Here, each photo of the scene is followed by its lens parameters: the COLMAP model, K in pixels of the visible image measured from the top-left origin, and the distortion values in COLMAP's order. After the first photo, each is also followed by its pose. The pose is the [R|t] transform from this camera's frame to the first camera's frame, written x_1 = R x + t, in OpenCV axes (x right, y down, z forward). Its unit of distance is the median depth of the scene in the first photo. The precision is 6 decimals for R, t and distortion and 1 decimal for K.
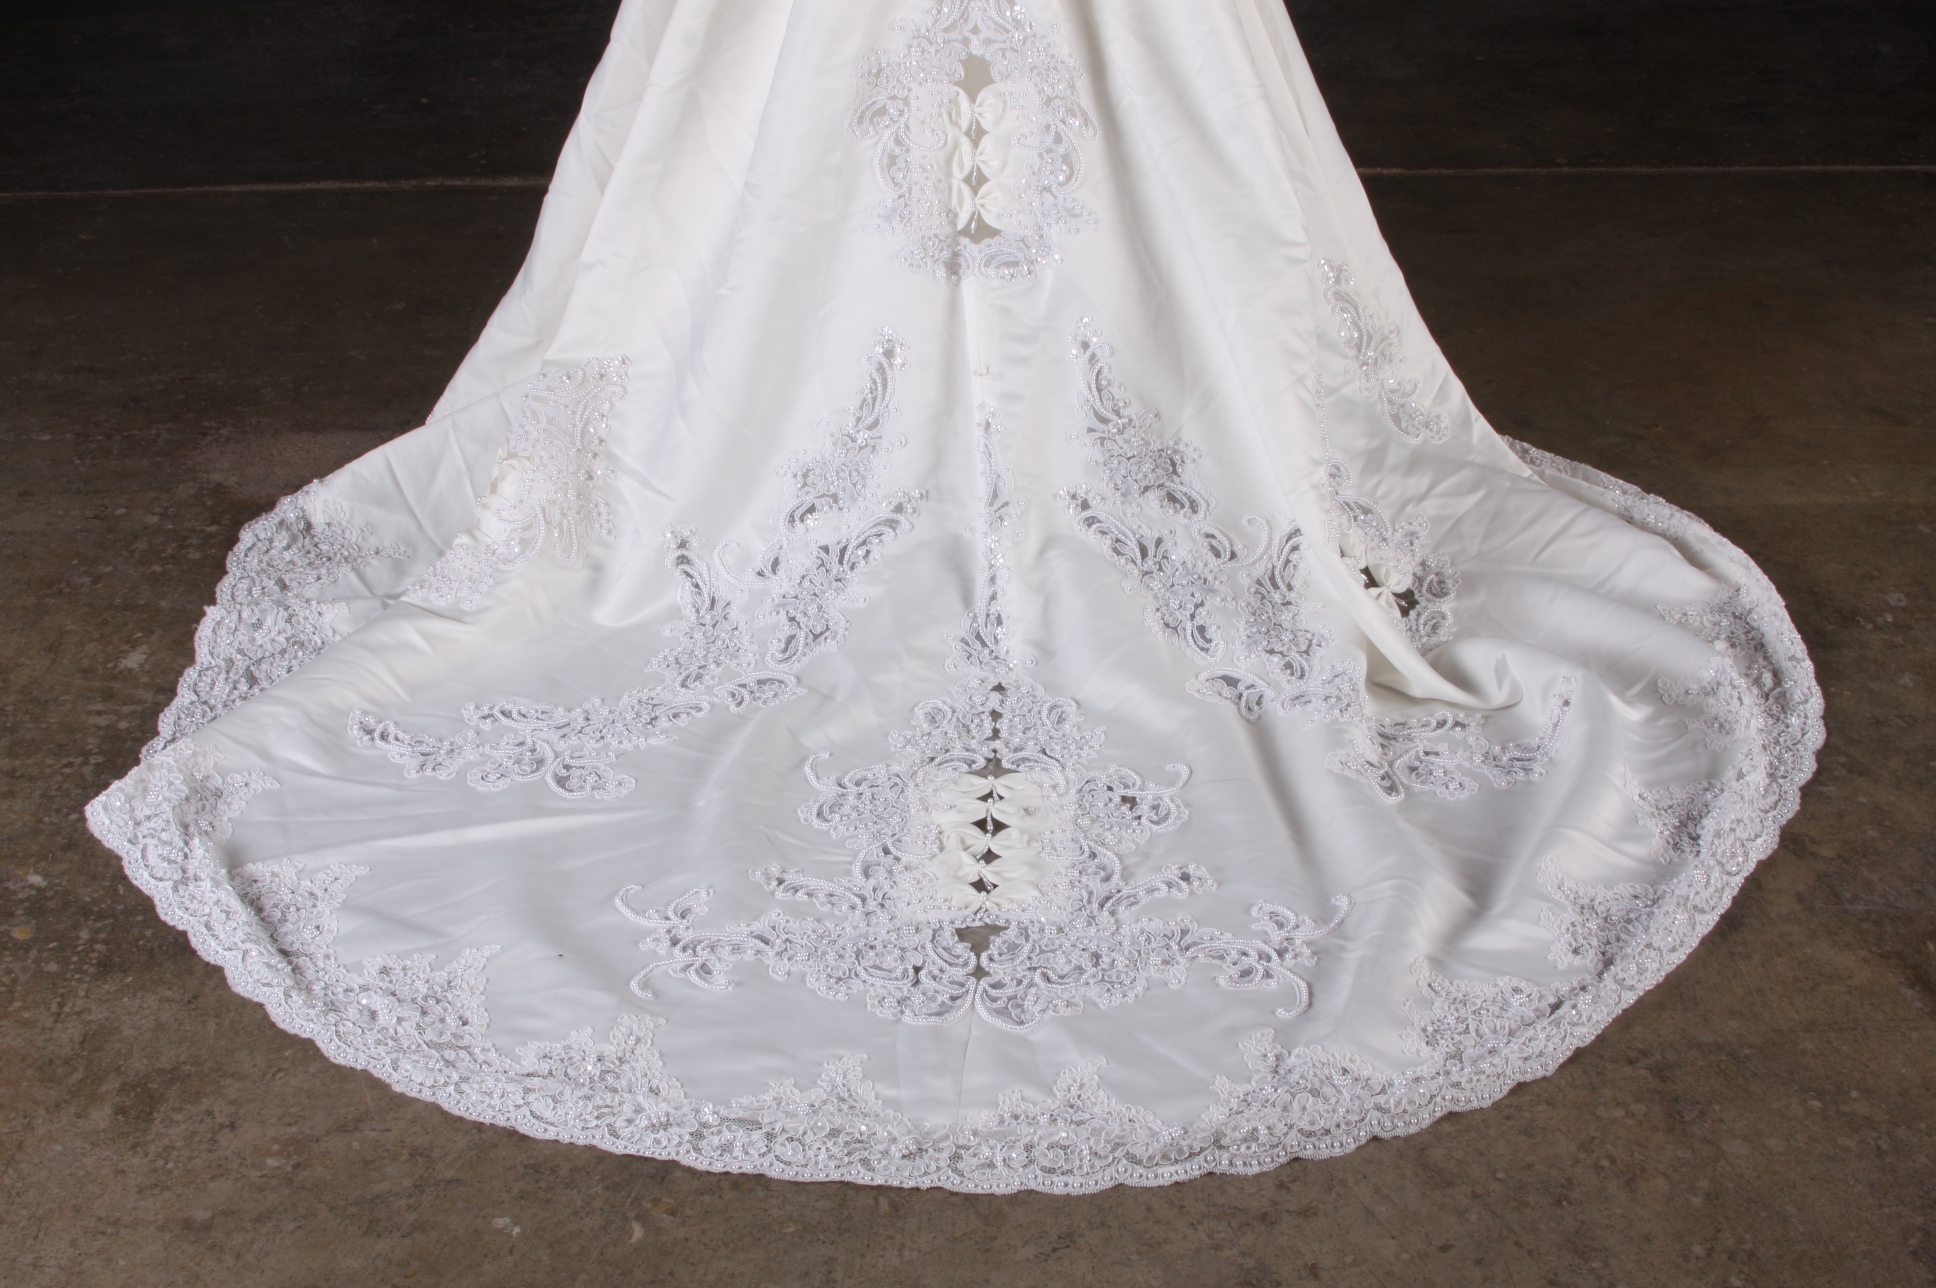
lens RADIAL K [[2893.3, 0, 962.1], [0, 2893.3, 644.5], [0, 0, 1]] dist [-0.068335, 0.000000]
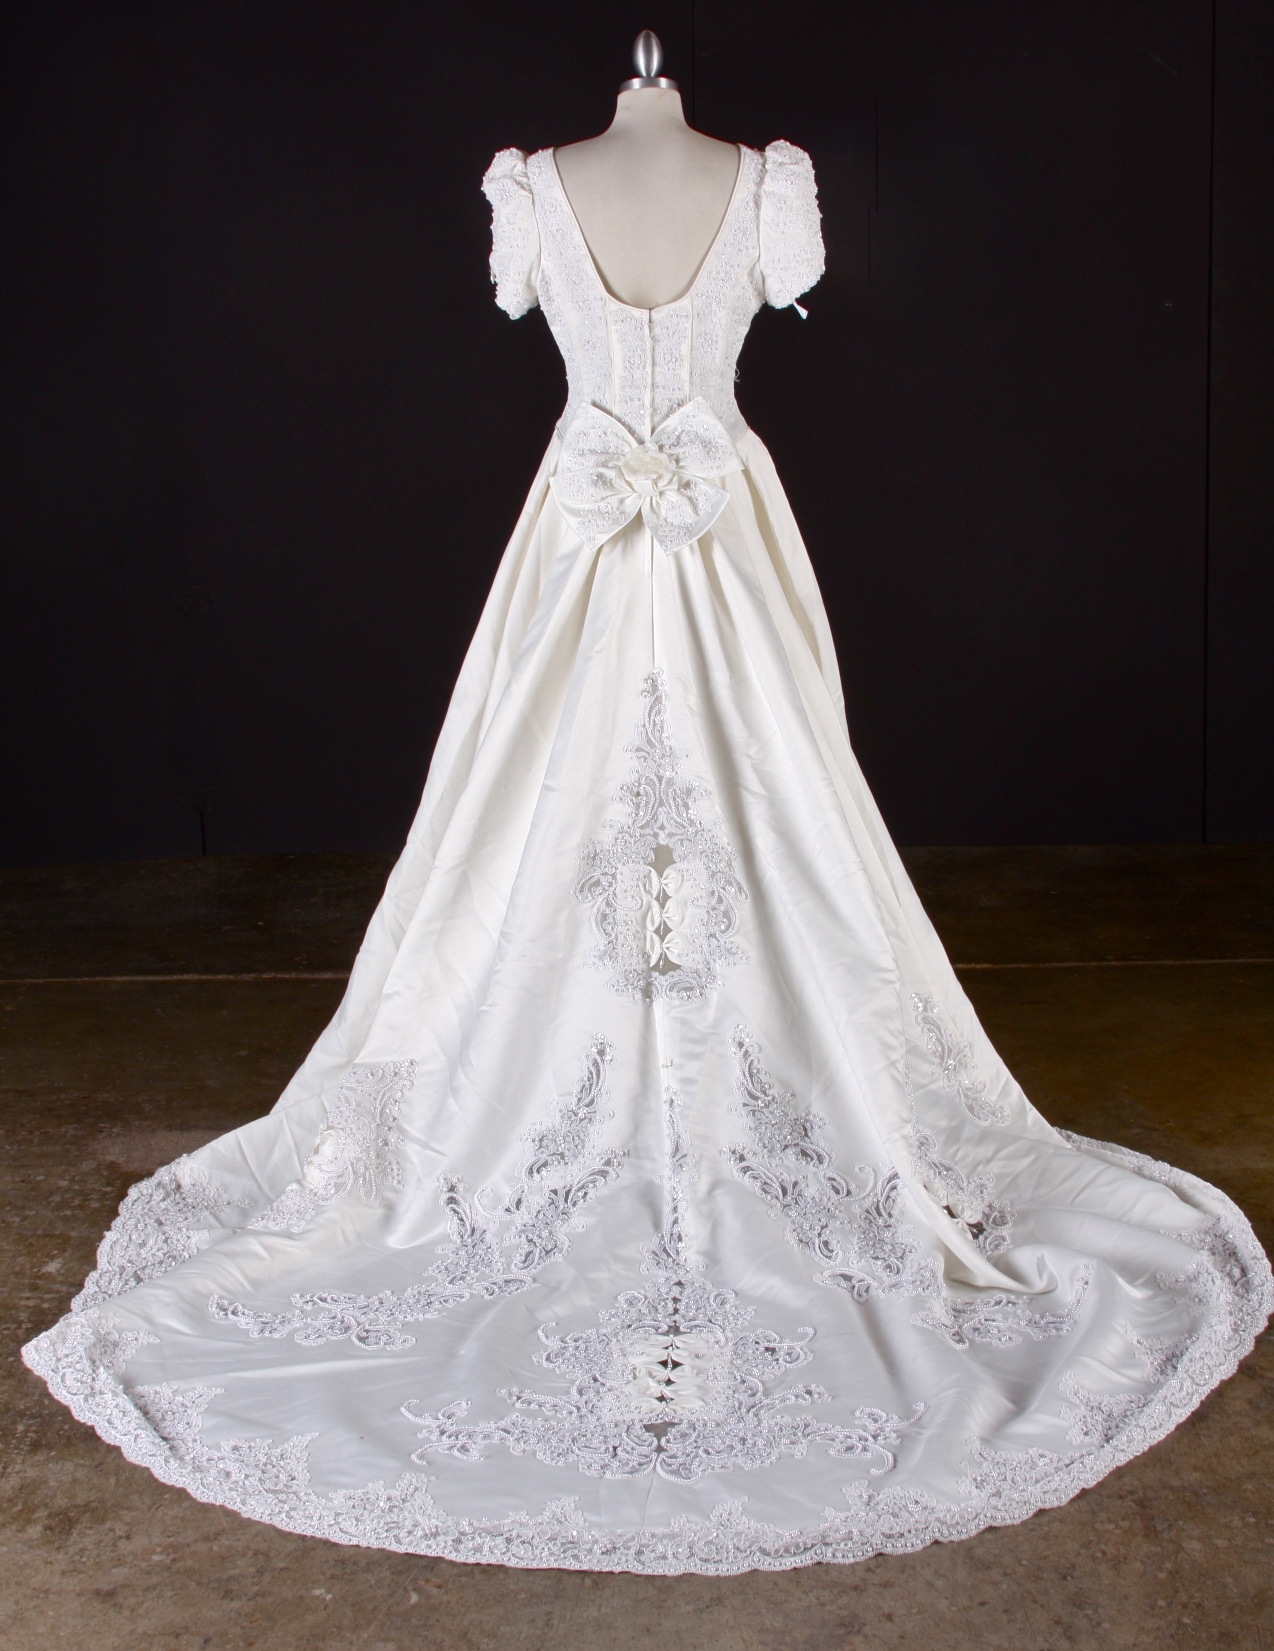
lens RADIAL K [[2398.9, 0, 654.6], [0, 2398.9, 831.0], [0, 0, 1]] dist [-0.023147, 0.000000]
pose [[0.999943, -0.004404, -0.009702, 0.013571], [0.001823, 0.967876, -0.251422, 0.097016], [0.010497, 0.251391, 0.967829, -0.168747]]
